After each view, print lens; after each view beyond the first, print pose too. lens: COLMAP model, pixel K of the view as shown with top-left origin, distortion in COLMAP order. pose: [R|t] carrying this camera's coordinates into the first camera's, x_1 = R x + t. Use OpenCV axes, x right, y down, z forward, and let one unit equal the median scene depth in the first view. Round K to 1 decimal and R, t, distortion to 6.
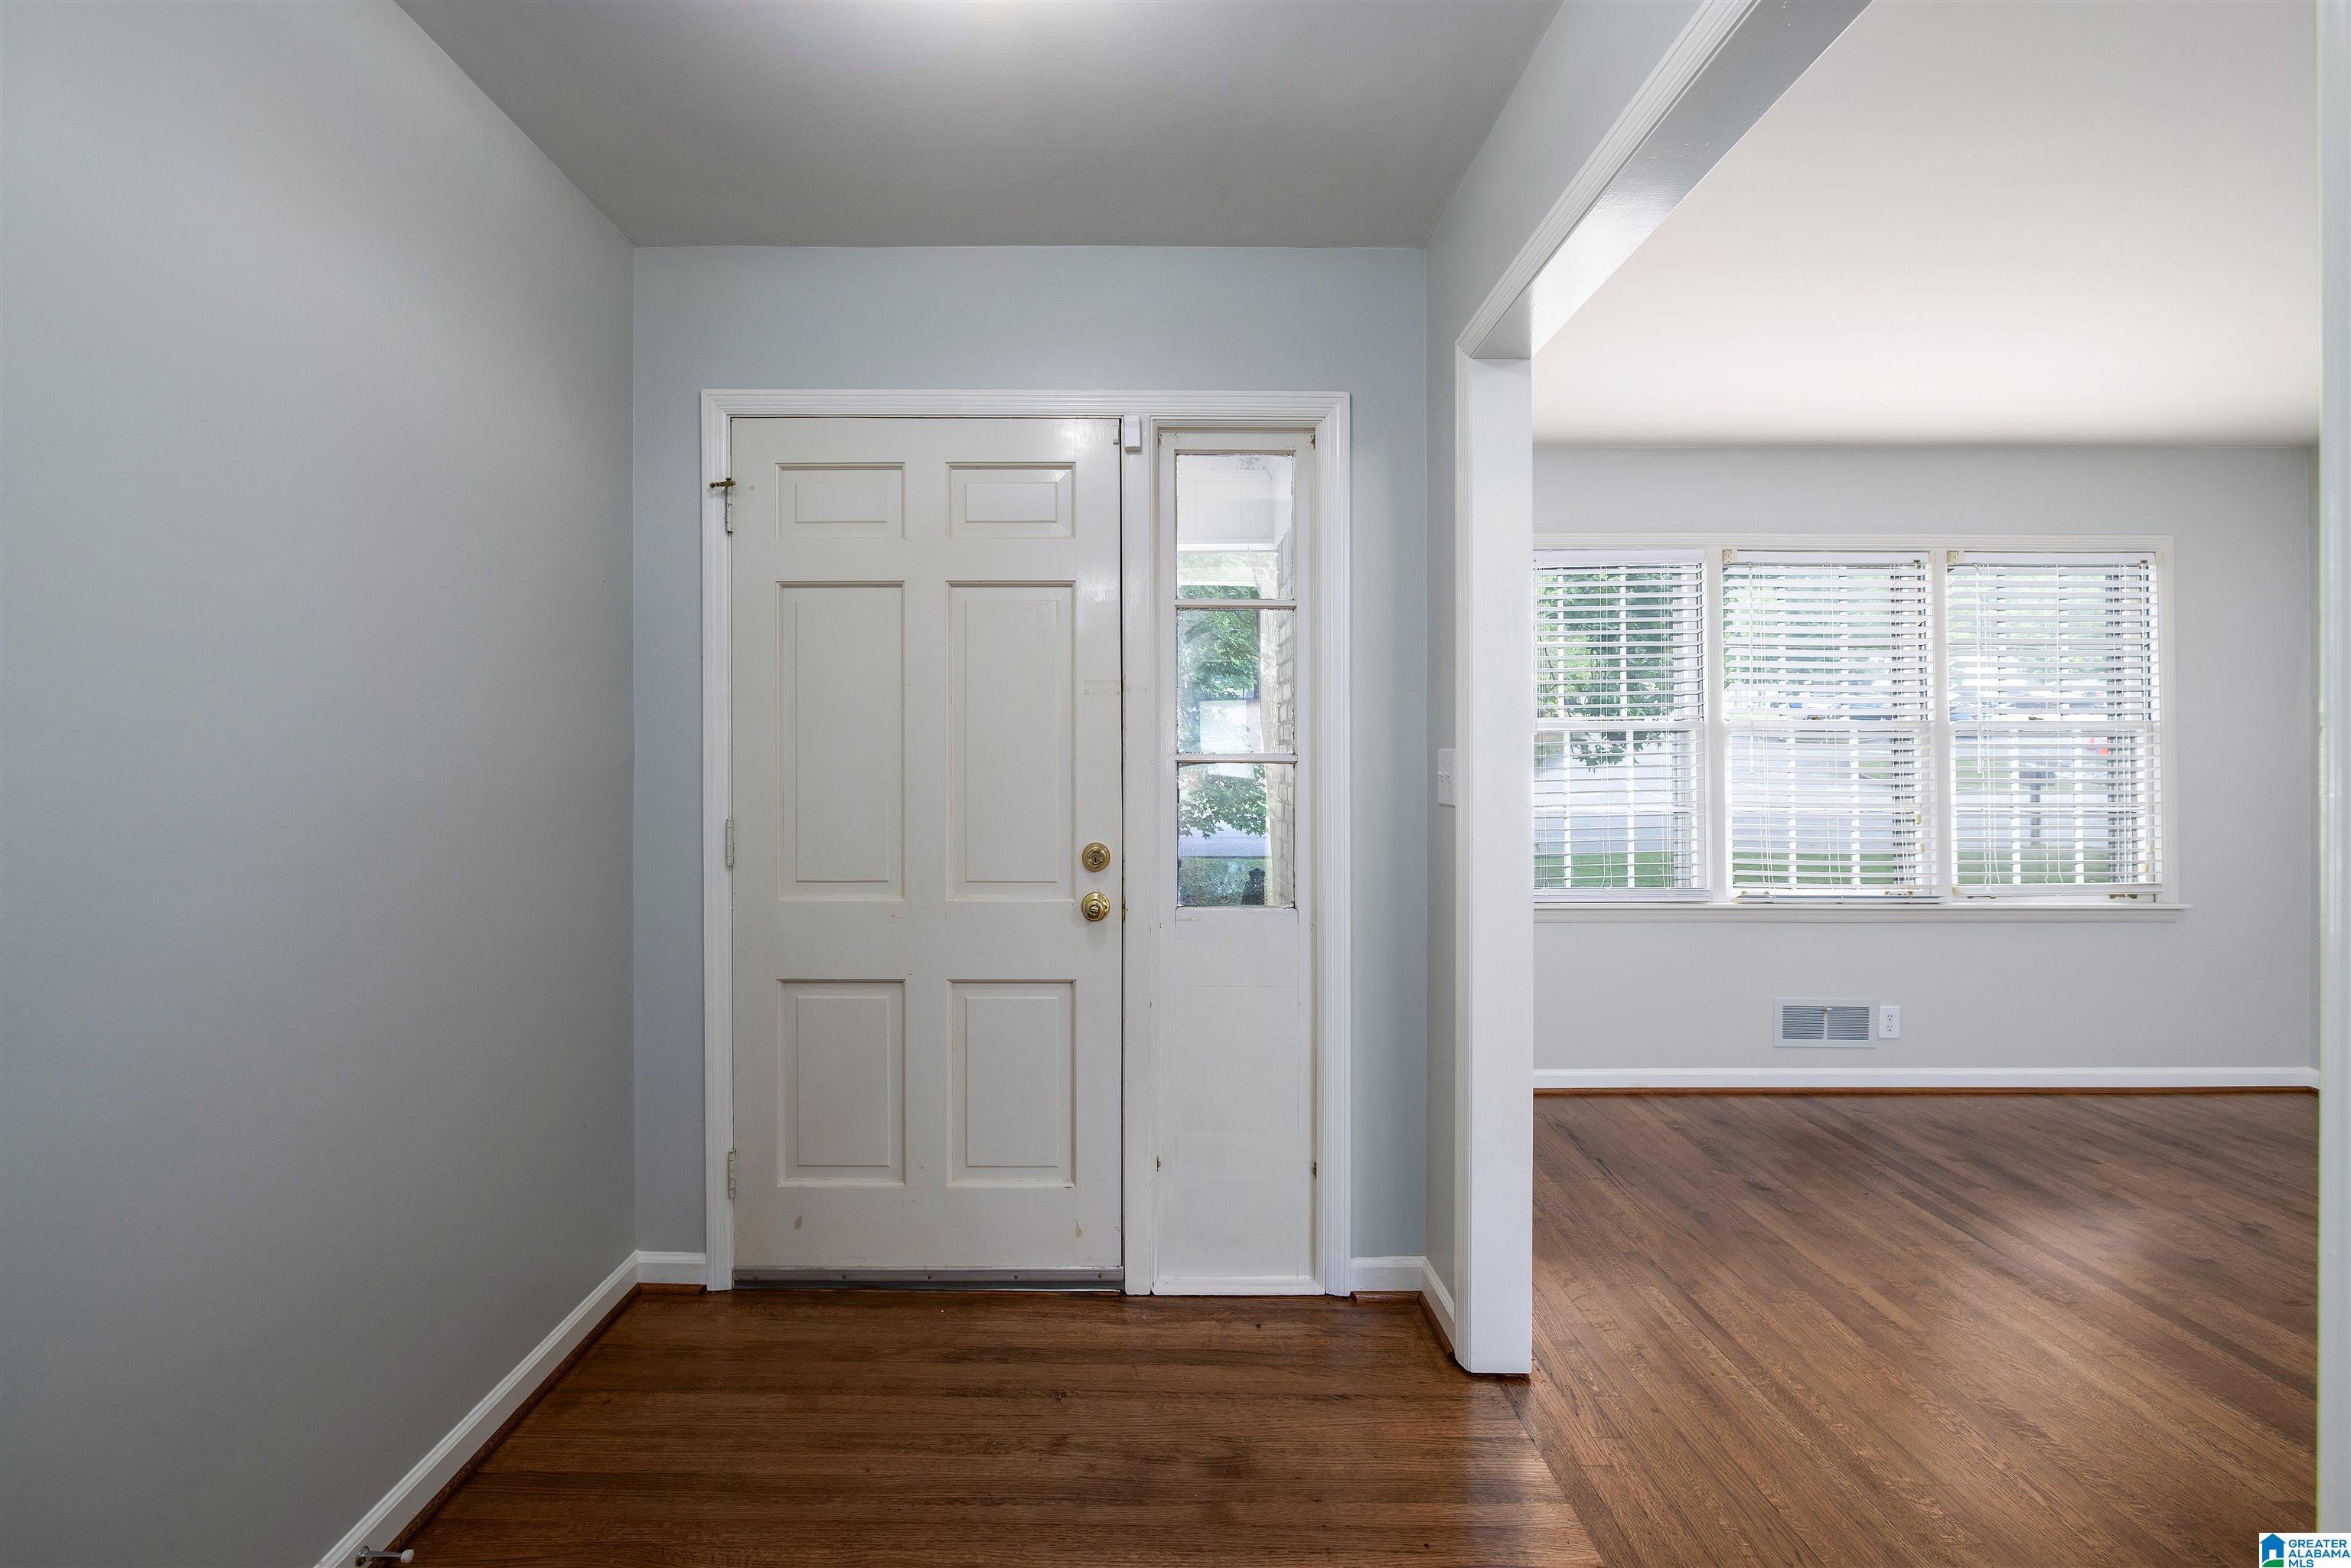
lens RADIAL K [[1082.5, 0, 1174.7], [0, 1082.5, 773.7], [0, 0, 1]] dist [-0.001639, -0.000045]
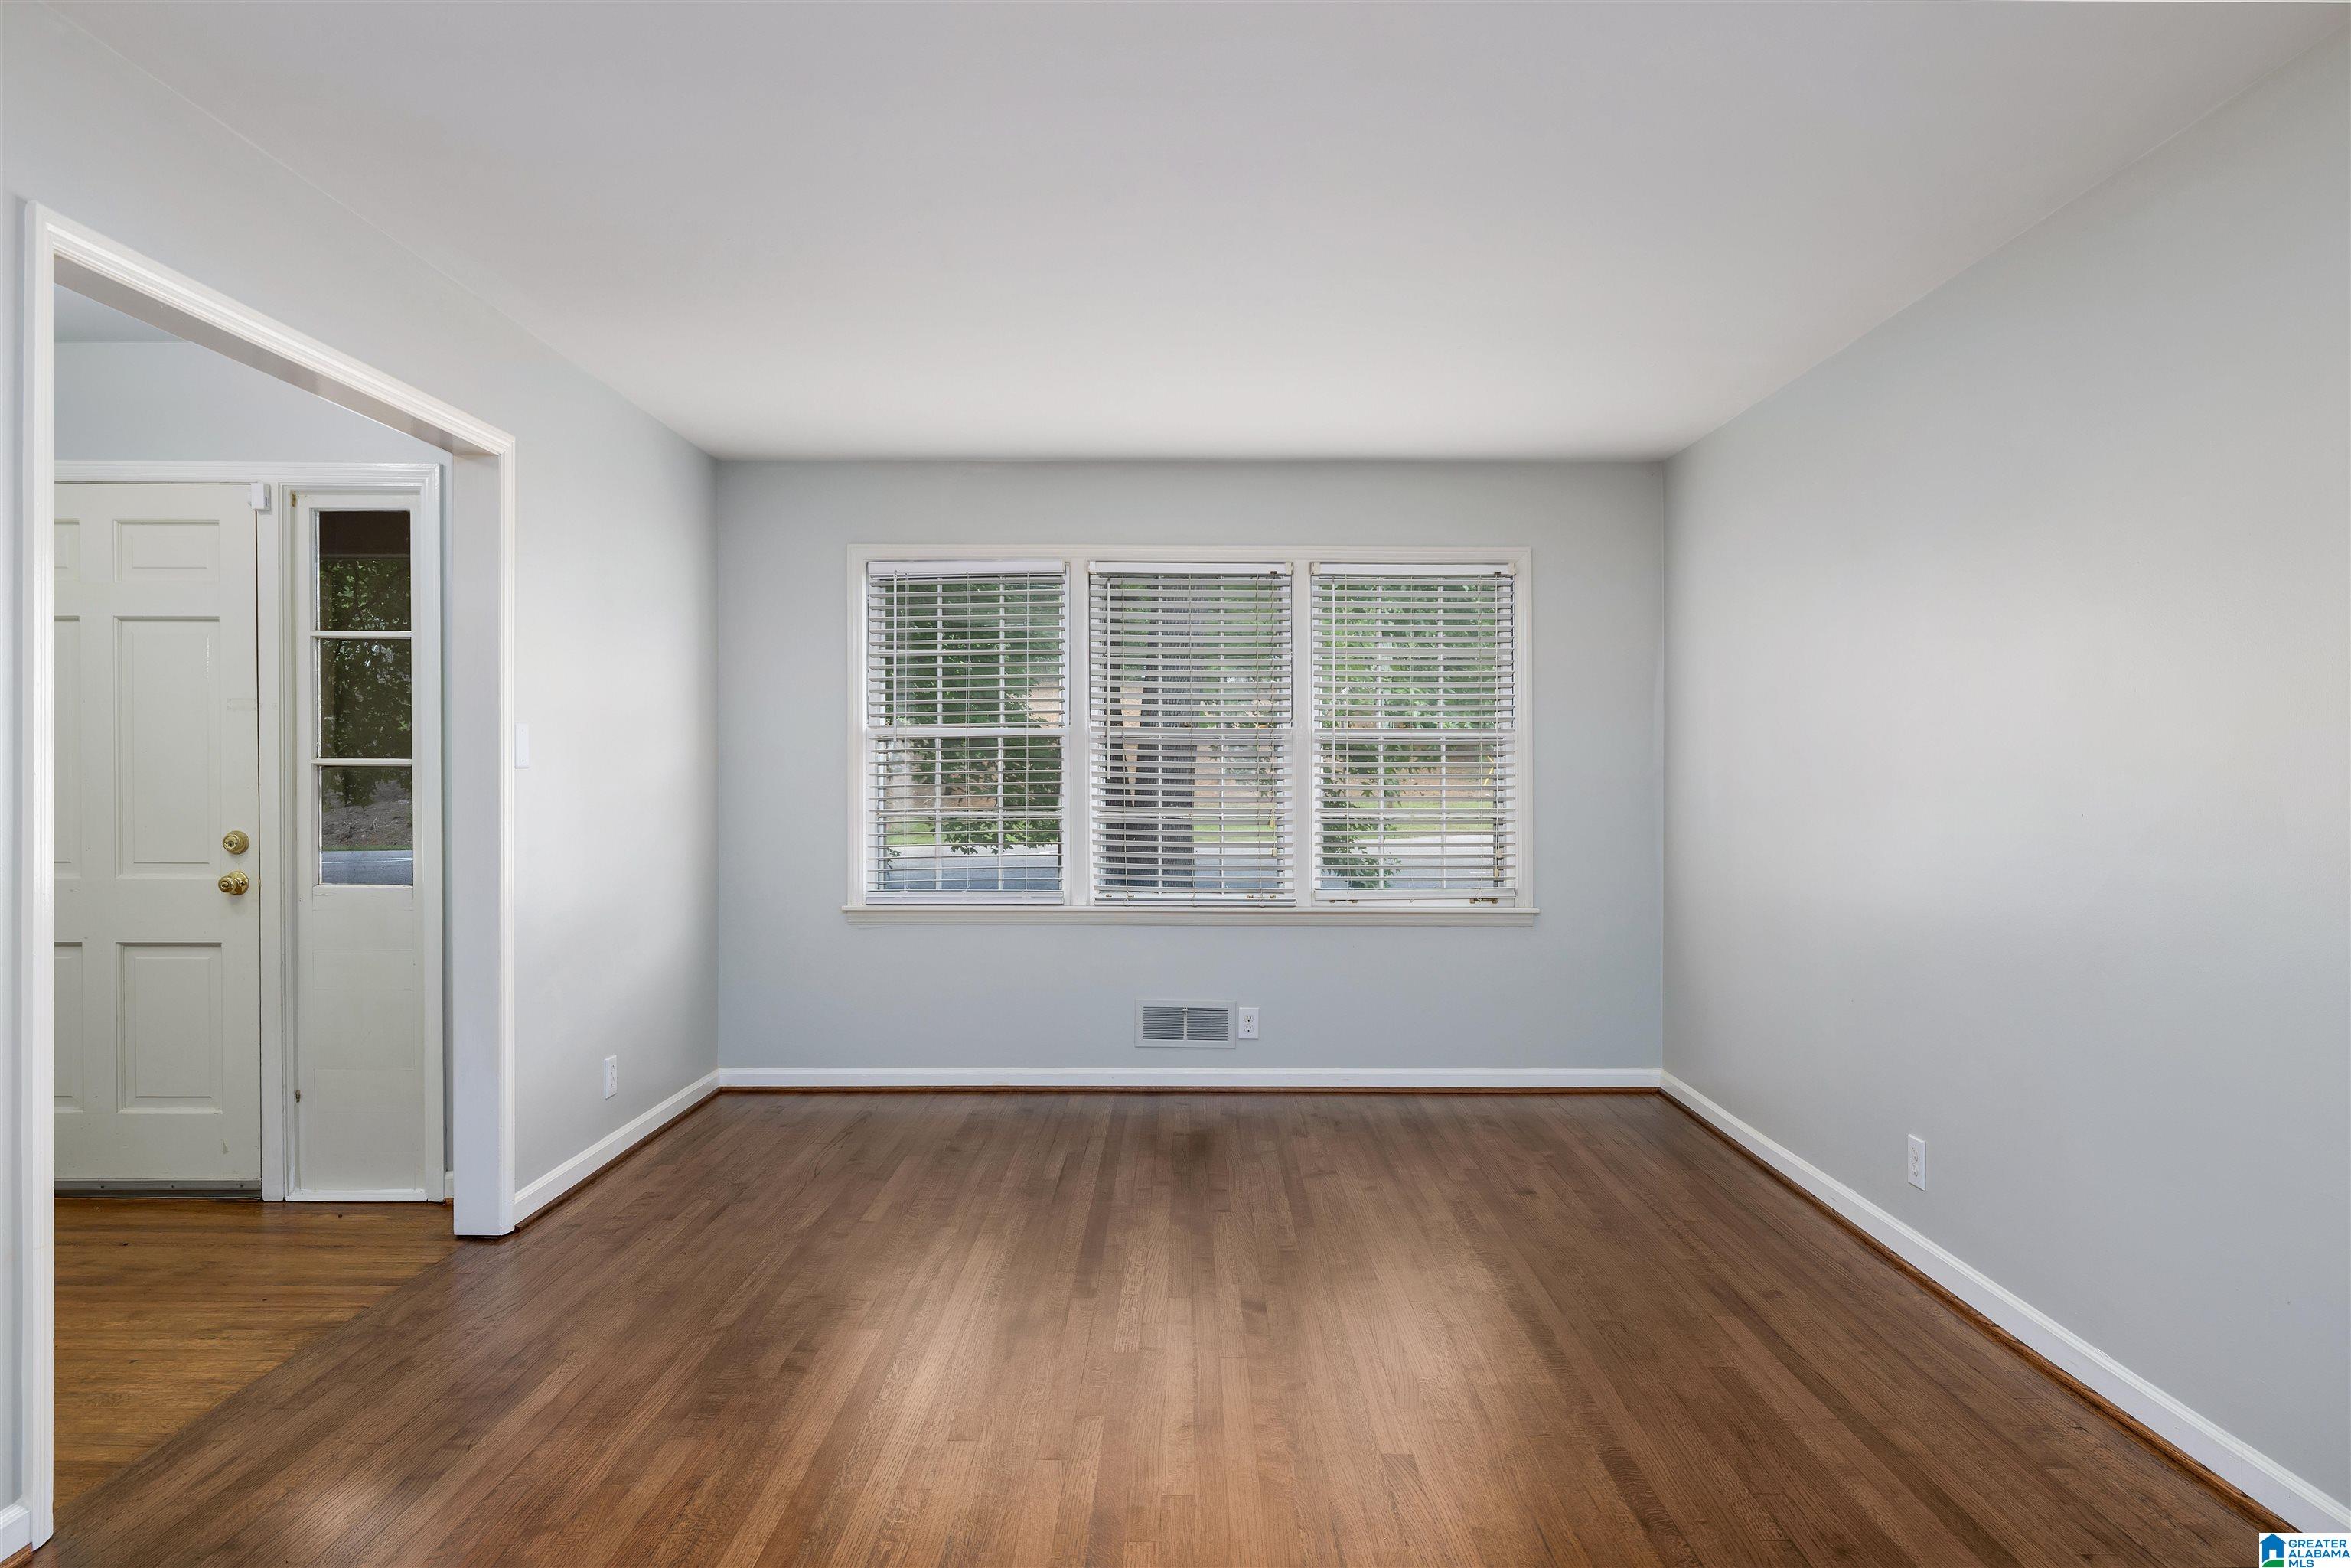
lens RADIAL K [[1491.7, 0, 1177.2], [0, 1491.7, 785.8], [0, 0, 1]] dist [-0.004667, 0.002815]
pose [[0.999993, 0.002794, 0.002581, 0.591610], [-0.002792, 0.999996, -0.000784, 0.006841], [-0.002583, 0.000777, 0.999996, -0.412848]]
